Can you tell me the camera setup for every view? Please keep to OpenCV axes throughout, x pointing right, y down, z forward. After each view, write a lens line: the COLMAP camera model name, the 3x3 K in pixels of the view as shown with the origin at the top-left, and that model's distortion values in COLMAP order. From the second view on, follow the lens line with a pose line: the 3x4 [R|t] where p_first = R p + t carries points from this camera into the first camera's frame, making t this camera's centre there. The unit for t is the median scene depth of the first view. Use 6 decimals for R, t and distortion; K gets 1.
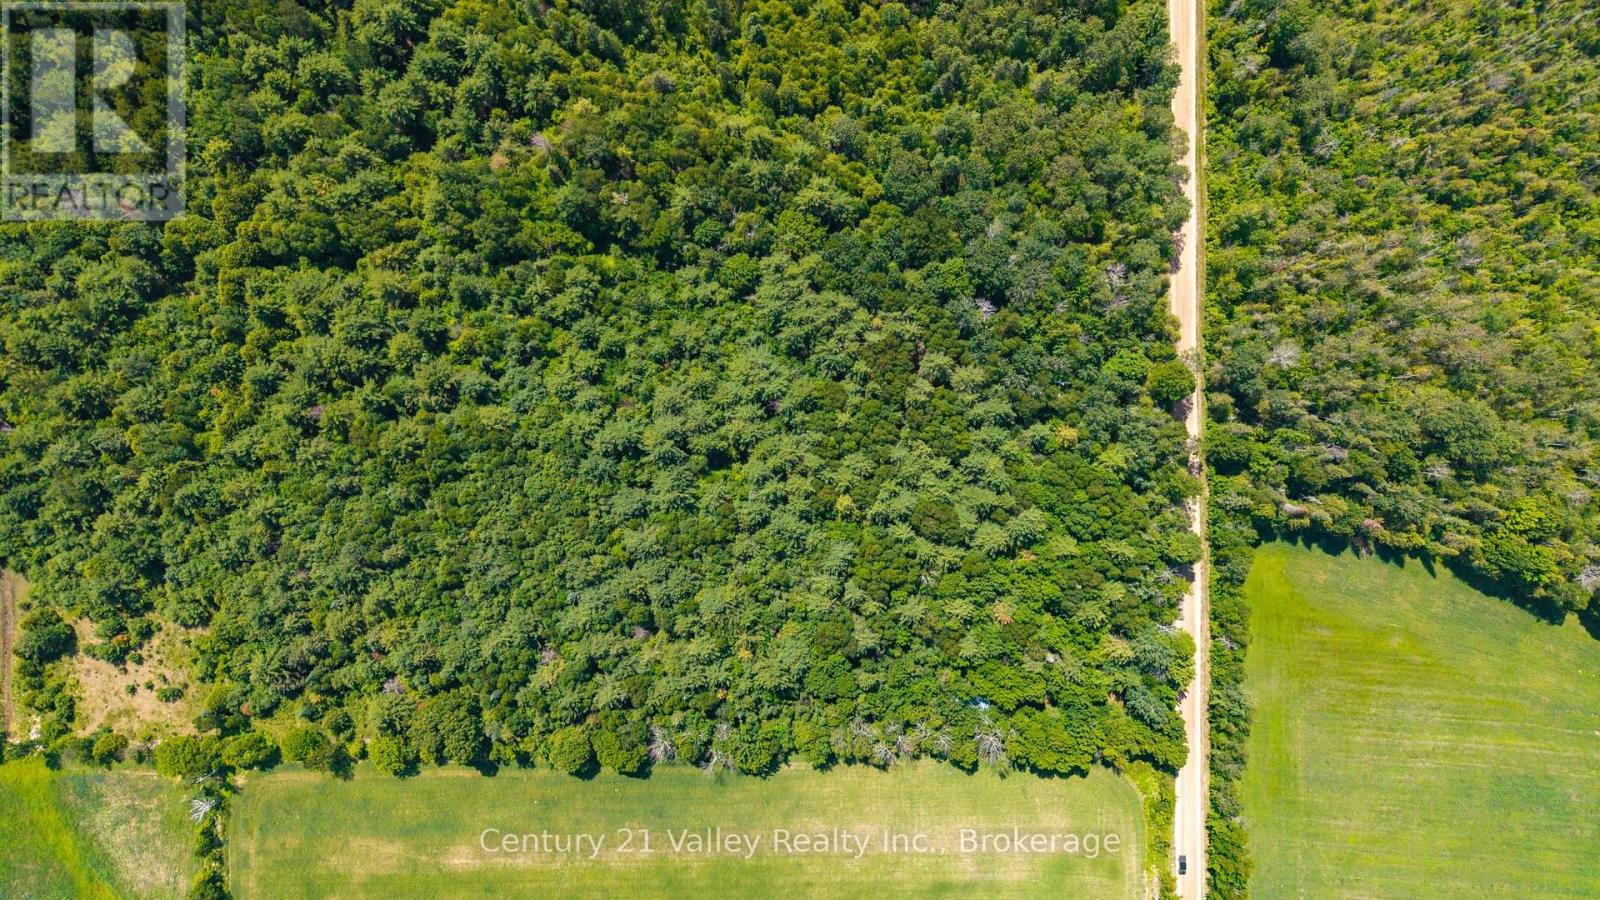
lens RADIAL K [[1075.7, 0, 802.3], [0, 1075.7, 447.7], [0, 0, 1]] dist [0.001925, 0.002102]
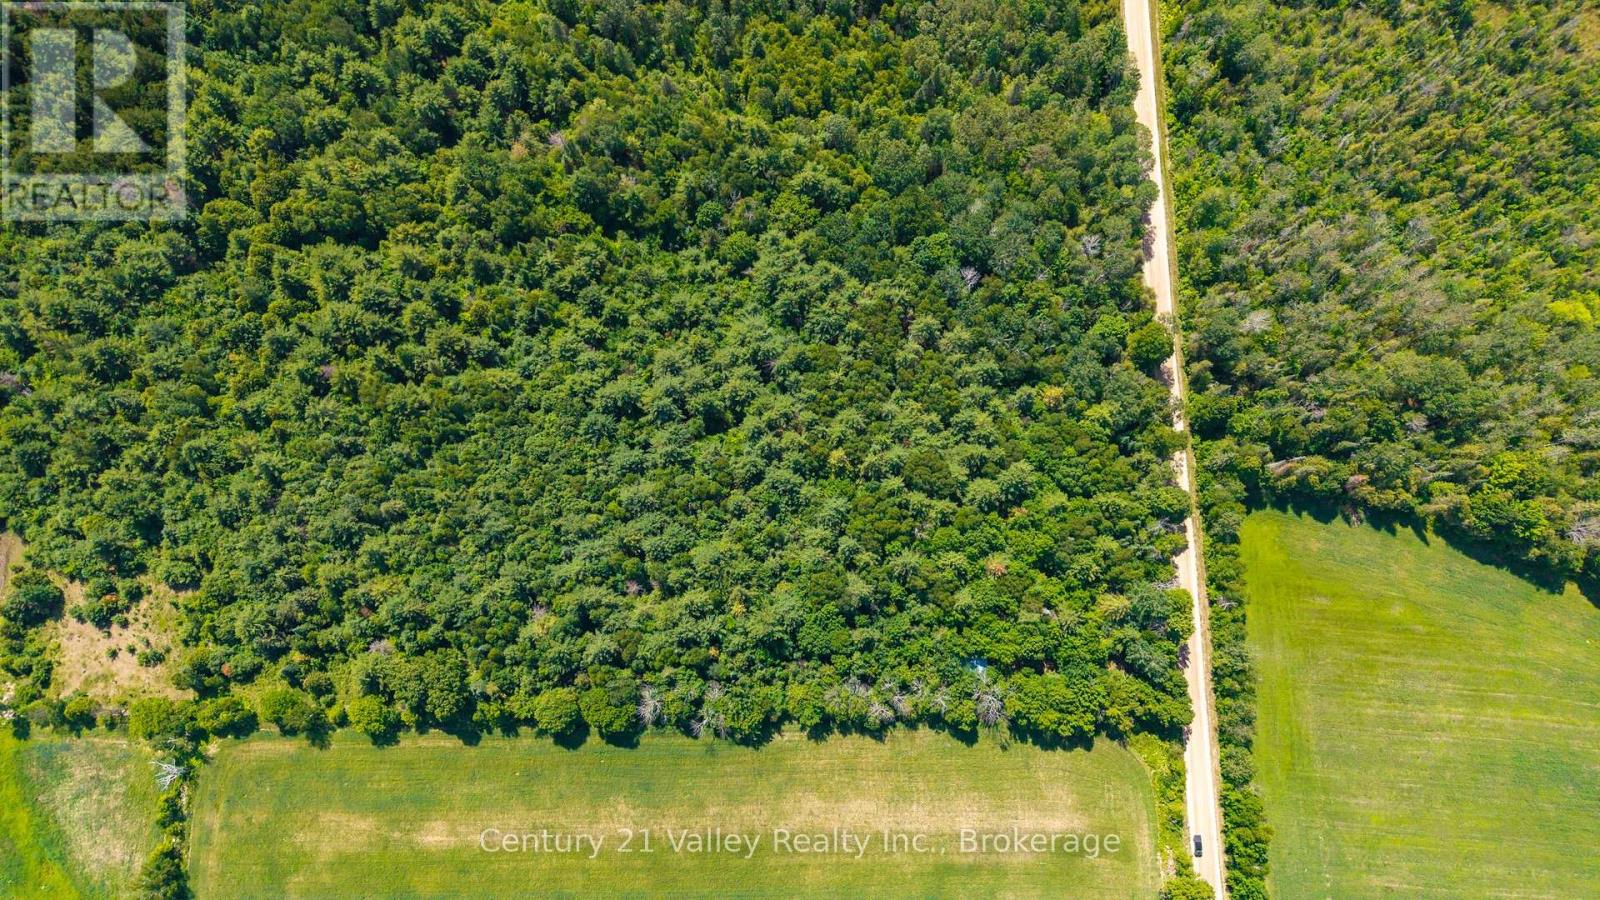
lens RADIAL K [[1075.7, 0, 802.3], [0, 1075.7, 447.7], [0, 0, 1]] dist [0.001925, 0.002102]
pose [[0.999998, 0.001311, -0.001367, 0.006923], [-0.001573, 0.976884, -0.213764, 0.256432], [0.001055, 0.213766, 0.976884, 0.002010]]
